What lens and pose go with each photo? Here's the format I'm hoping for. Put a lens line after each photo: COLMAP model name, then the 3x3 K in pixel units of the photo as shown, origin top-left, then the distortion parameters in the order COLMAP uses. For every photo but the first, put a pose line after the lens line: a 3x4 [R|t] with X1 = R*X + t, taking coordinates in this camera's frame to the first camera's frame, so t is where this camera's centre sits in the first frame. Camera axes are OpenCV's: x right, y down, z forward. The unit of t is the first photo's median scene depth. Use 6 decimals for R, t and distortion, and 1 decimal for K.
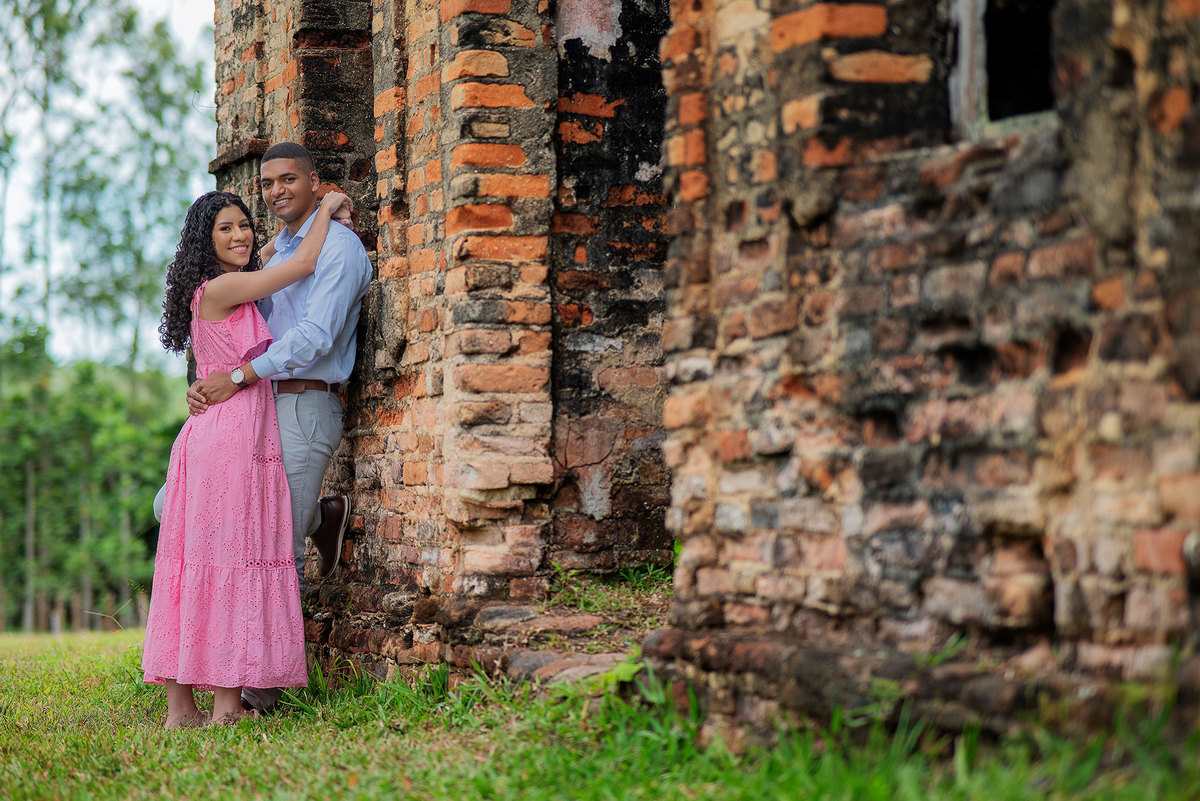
lens RADIAL K [[3053.9, 0, 570.9], [0, 3053.9, 400.4], [0, 0, 1]] dist [0.314840, -1.152722]
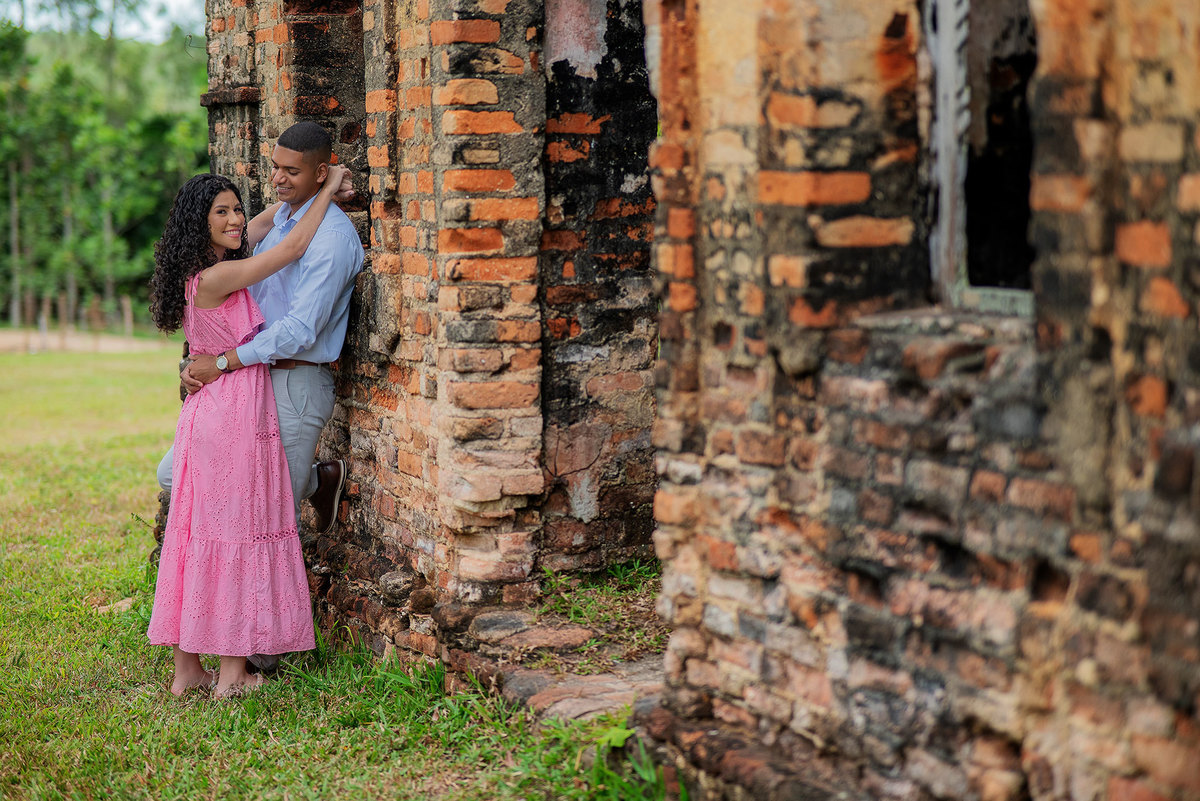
lens RADIAL K [[2970.5, 0, 565.8], [0, 2970.5, 363.6], [0, 0, 1]] dist [0.297159, -0.524159]
pose [[0.999947, -0.005789, 0.008479, -0.006586], [0.004938, 0.995263, 0.097098, -0.115439], [-0.009001, -0.097051, 0.995239, -0.006407]]
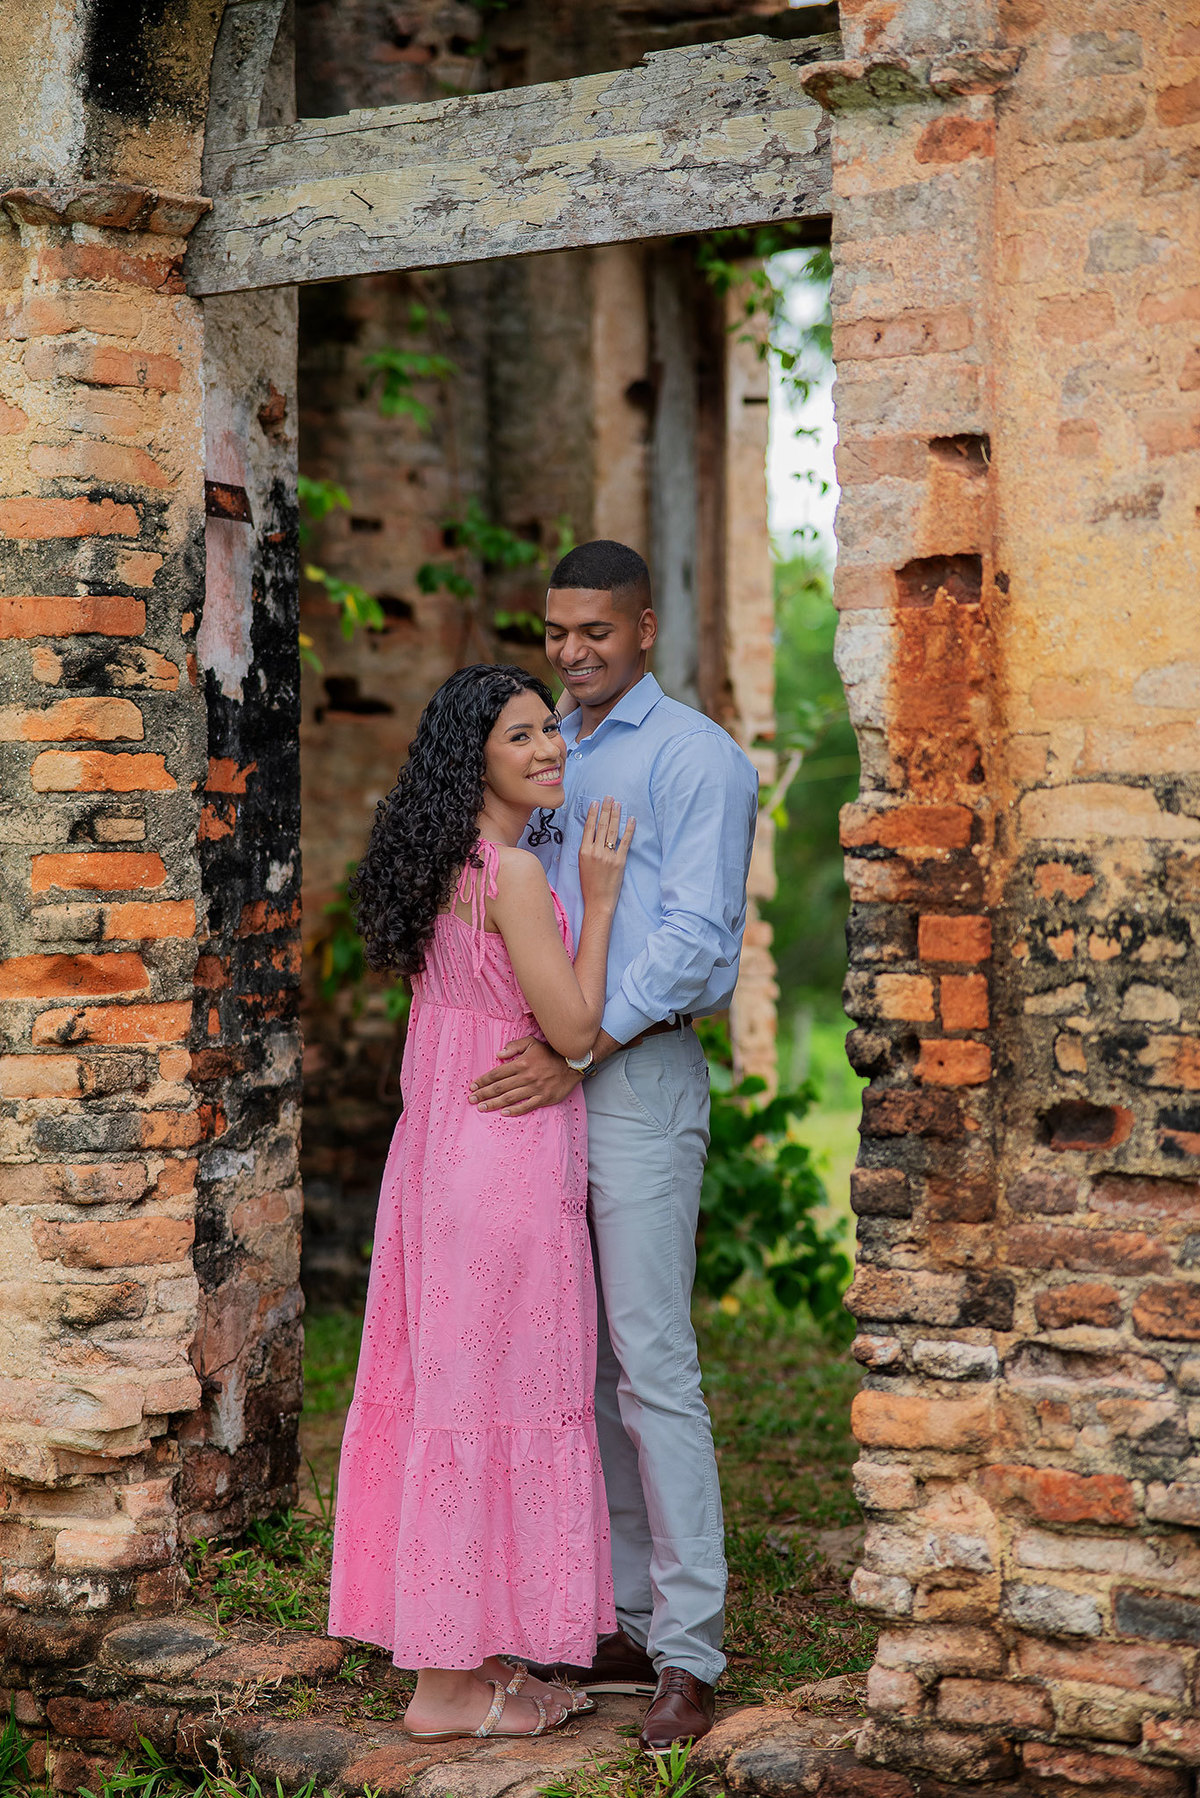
lens RADIAL K [[4189.1, 0, 594.7], [0, 4189.1, 885.9], [0, 0, 1]] dist [0.313954, -0.568888]
pose [[0.868548, -0.007245, 0.495553, -0.351989], [-0.011187, 0.999352, 0.034218, -0.105975], [-0.495479, -0.035263, 0.867904, 0.237185]]
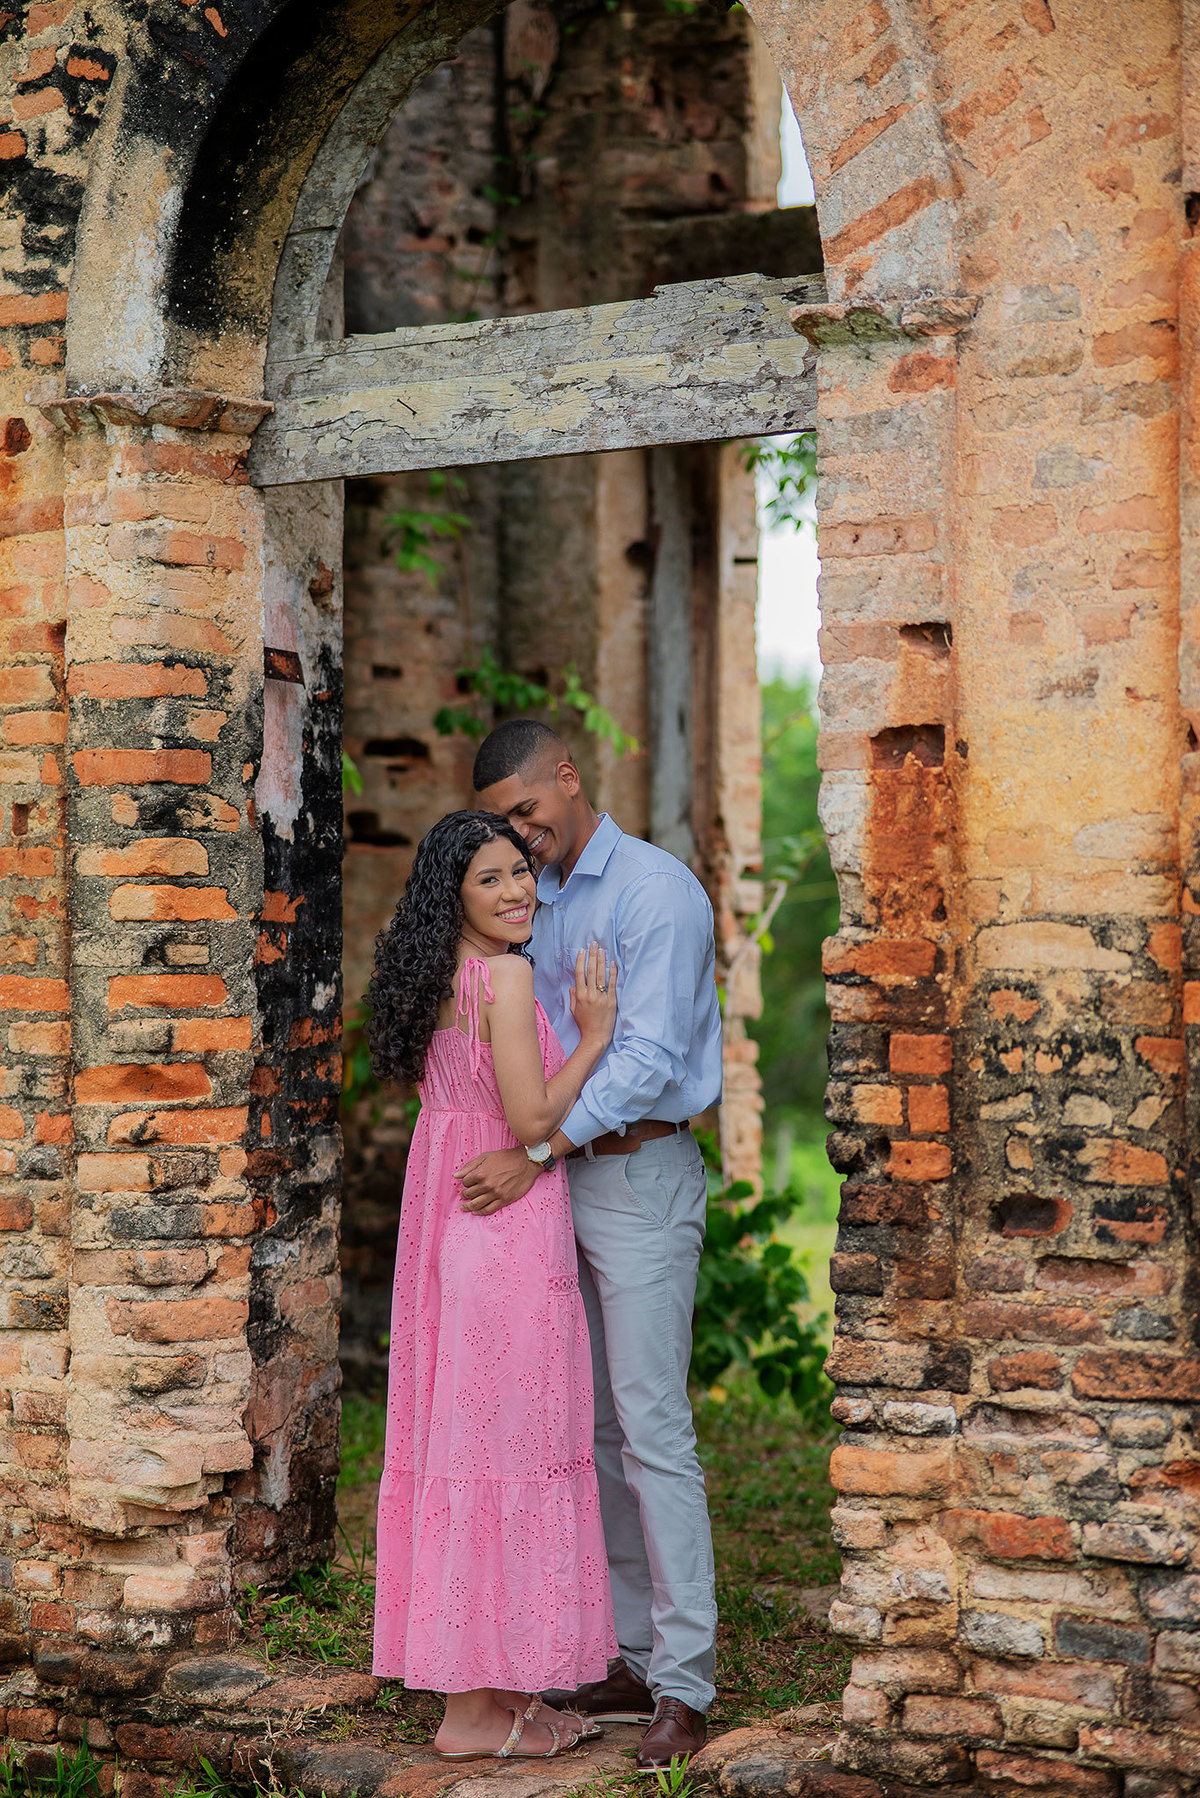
lens RADIAL K [[4172.2, 0, 600.0], [0, 4172.2, 899.0], [0, 0, 1]] dist [0.304906, -0.526836]
pose [[0.865756, 0.010594, 0.500355, -0.410137], [-0.017426, 0.999808, 0.008982, -0.110002], [-0.500164, -0.016496, 0.865774, 0.148419]]
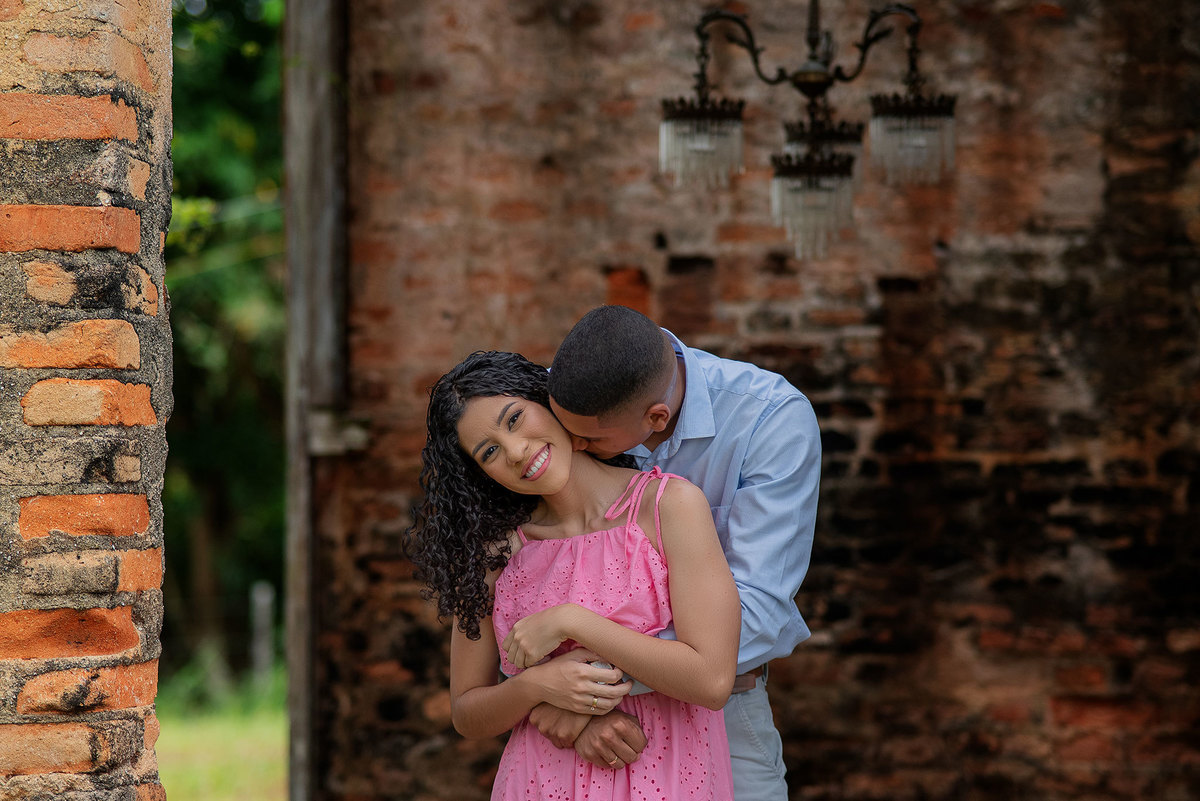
lens RADIAL K [[3485.8, 0, 599.2], [0, 3485.8, 435.2], [0, 0, 1]] dist [0.350959, -0.542727]
pose [[0.501346, 0.020920, 0.864994, -0.513899], [-0.020899, 0.999709, -0.012065, -0.087999], [-0.864995, -0.012029, 0.501637, 0.616941]]
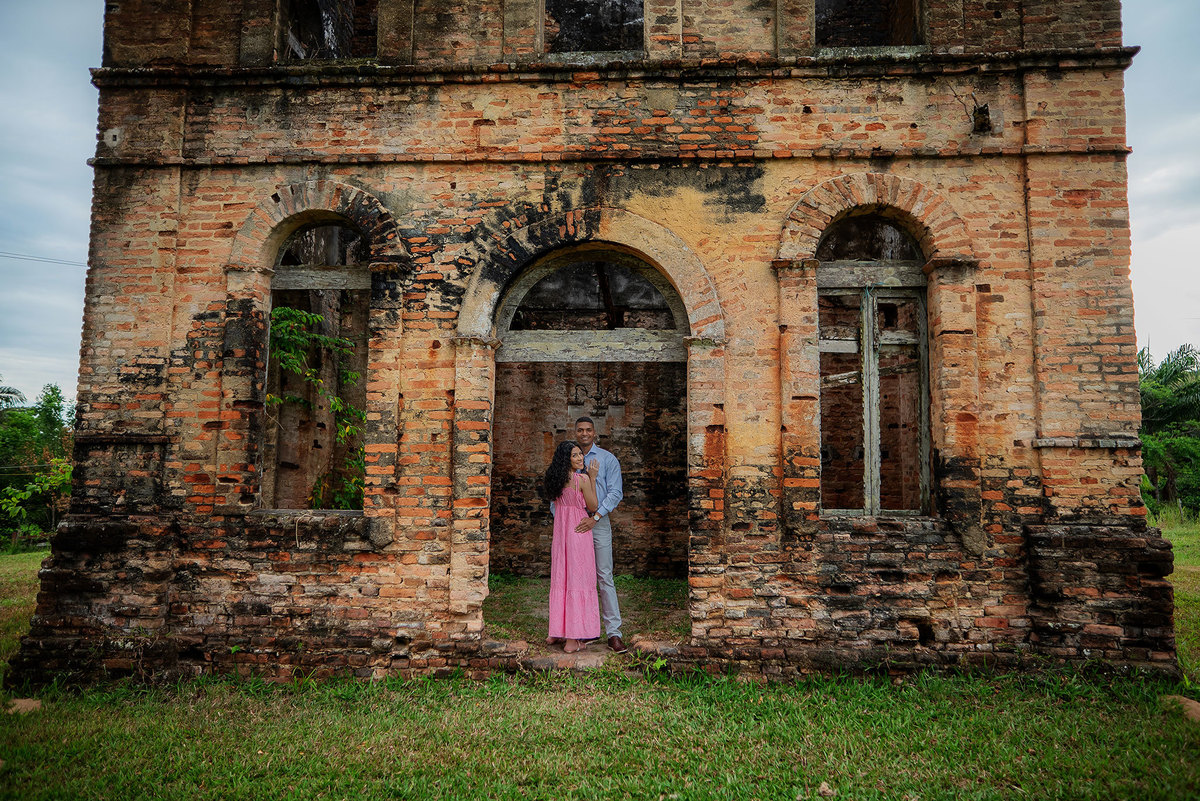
lens RADIAL K [[798.2, 0, 600.0], [0, 798.2, 400.5], [0, 0, 1]] dist [-0.021942, 0.001507]
pose [[0.378058, 0.103849, 0.919939, -0.670731], [-0.034855, 0.994581, -0.097951, -0.084285], [-0.925125, 0.004966, 0.379629, 0.618602]]
